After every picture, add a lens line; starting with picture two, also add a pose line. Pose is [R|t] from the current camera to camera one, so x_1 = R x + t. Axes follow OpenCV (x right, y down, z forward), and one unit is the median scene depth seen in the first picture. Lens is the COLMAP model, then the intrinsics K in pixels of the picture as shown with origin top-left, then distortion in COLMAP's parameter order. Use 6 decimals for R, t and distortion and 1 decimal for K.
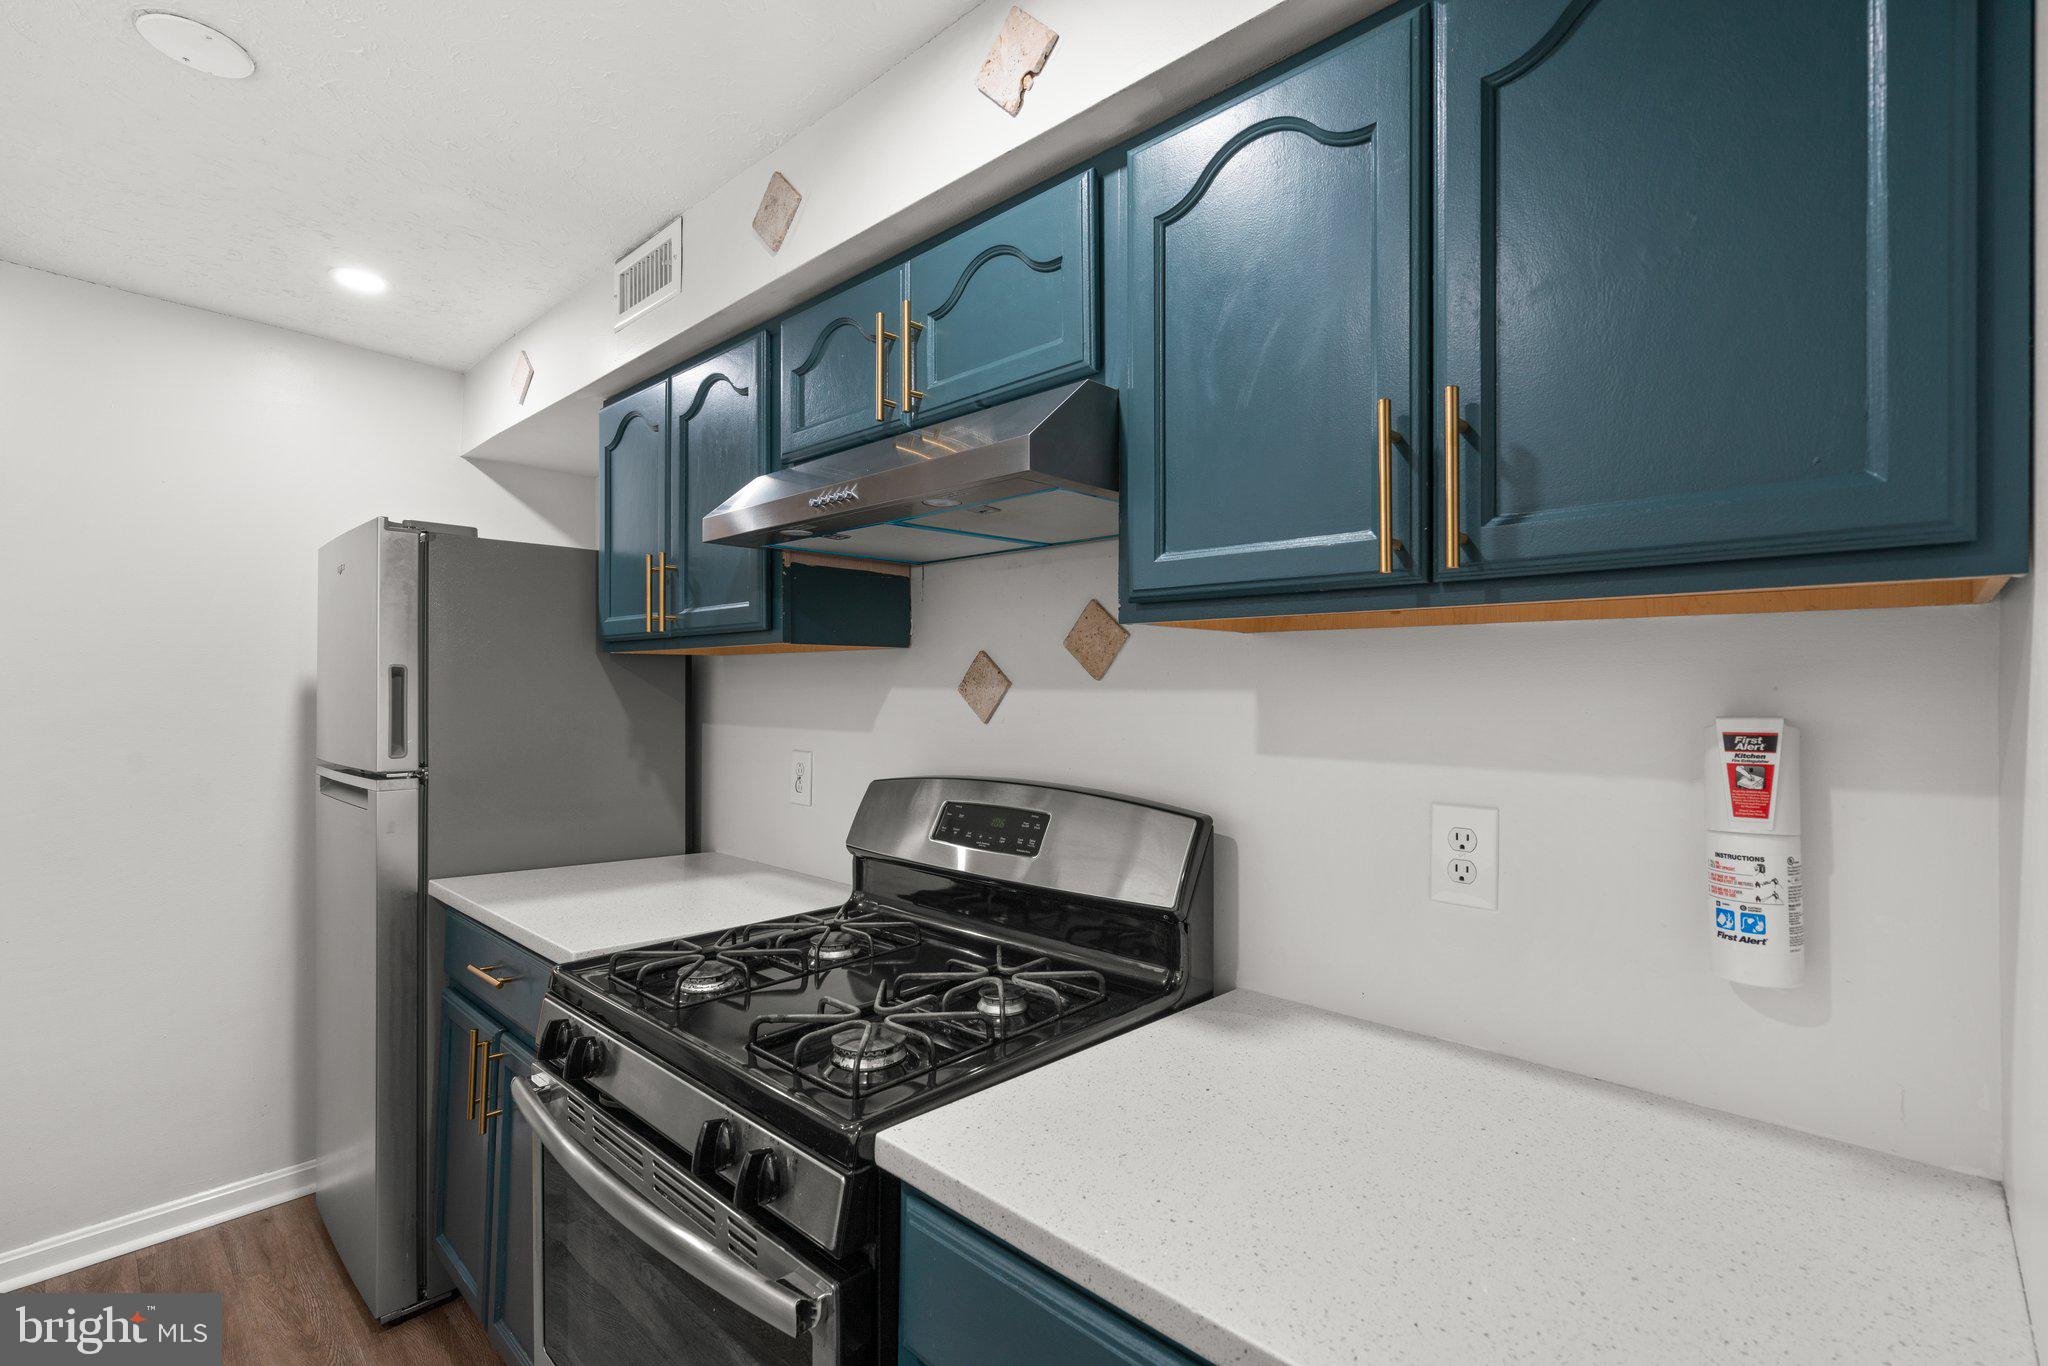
lens RADIAL K [[939.2, 0, 1017.2], [0, 939.2, 667.3], [0, 0, 1]] dist [-0.009519, 0.006632]
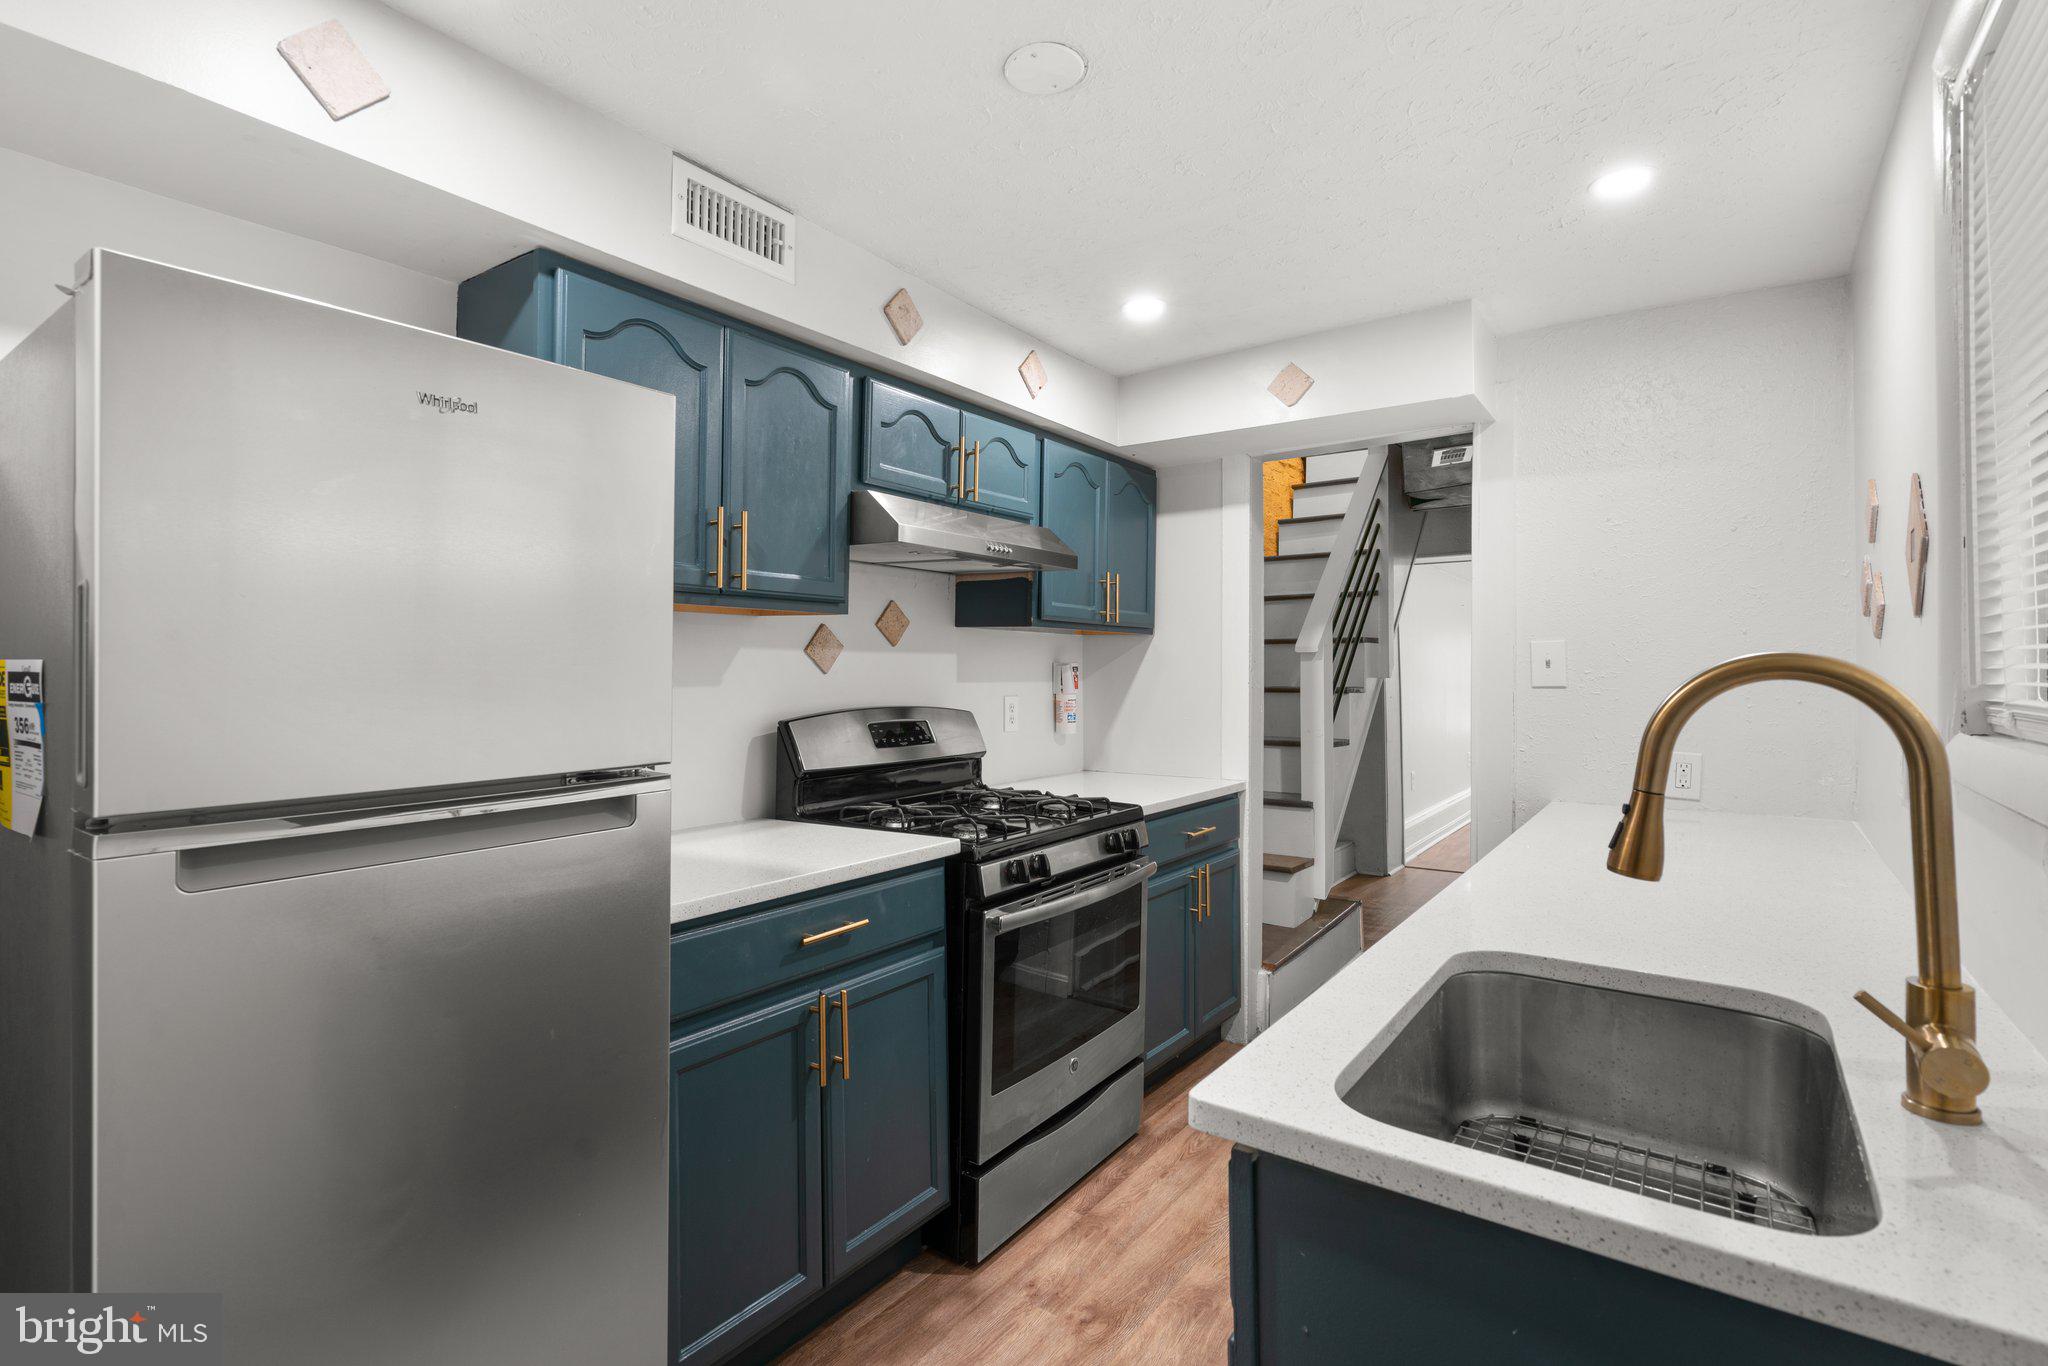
lens RADIAL K [[939.2, 0, 1017.2], [0, 939.2, 667.3], [0, 0, 1]] dist [-0.009519, 0.006632]
pose [[-0.132424, -0.006541, 0.991172, -1.668948], [-0.031339, 0.999506, 0.002409, 0.040371], [-0.990698, -0.030743, -0.132564, 0.993493]]
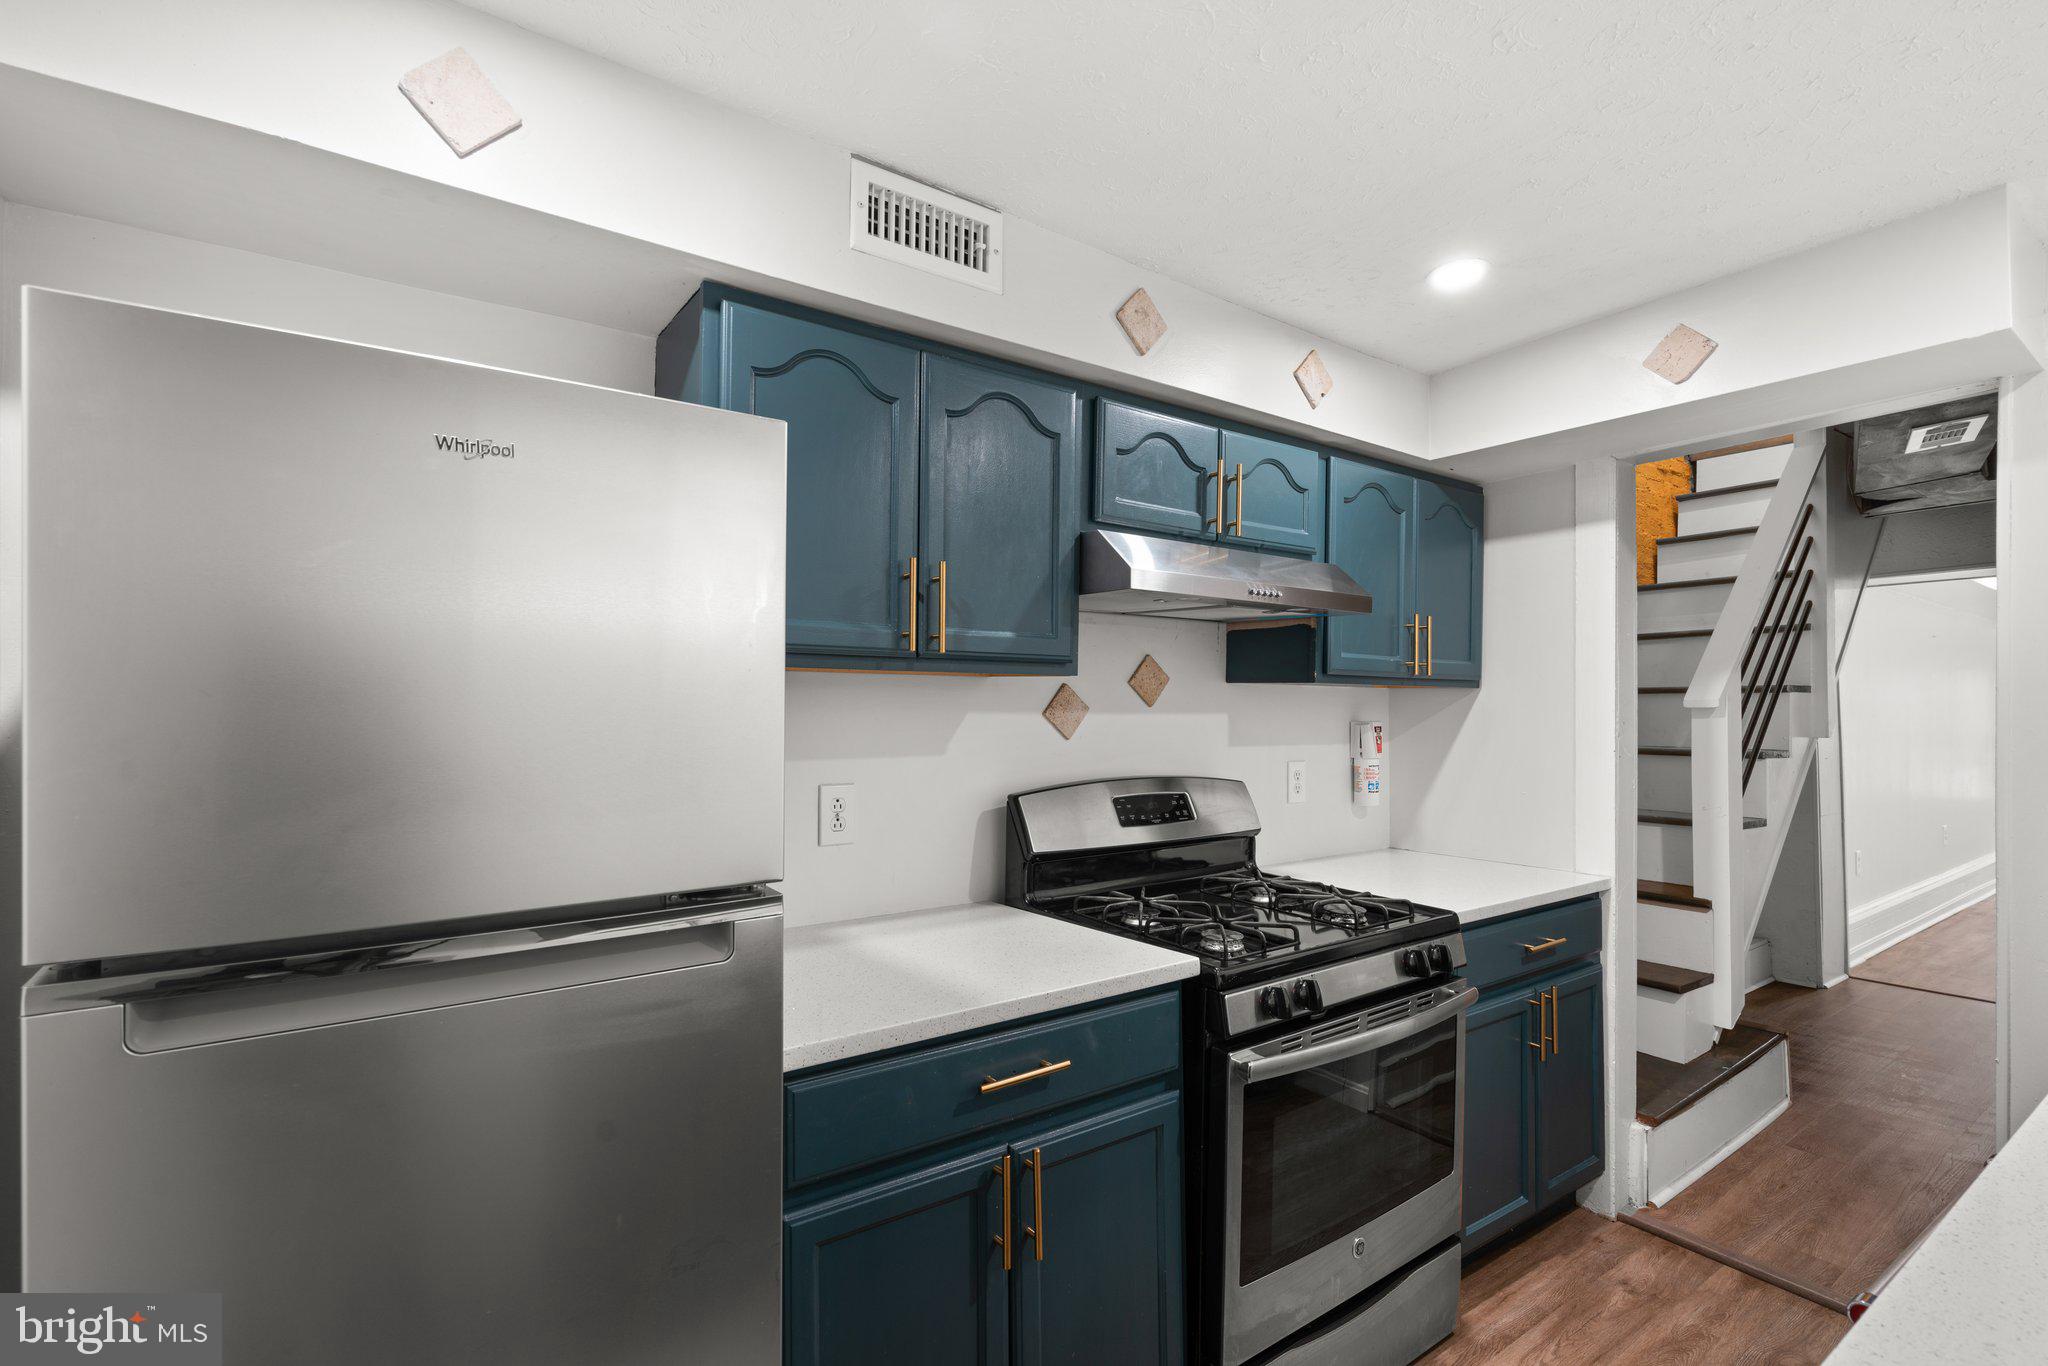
lens RADIAL K [[909.1, 0, 1036.9], [0, 909.1, 699.5], [0, 0, 1]] dist [-0.005366, 0.006663]
pose [[0.192853, 0.000961, 0.981227, -1.402980], [-0.030610, 0.999519, 0.005037, -0.000542], [-0.980750, -0.031007, 0.192789, 0.886527]]
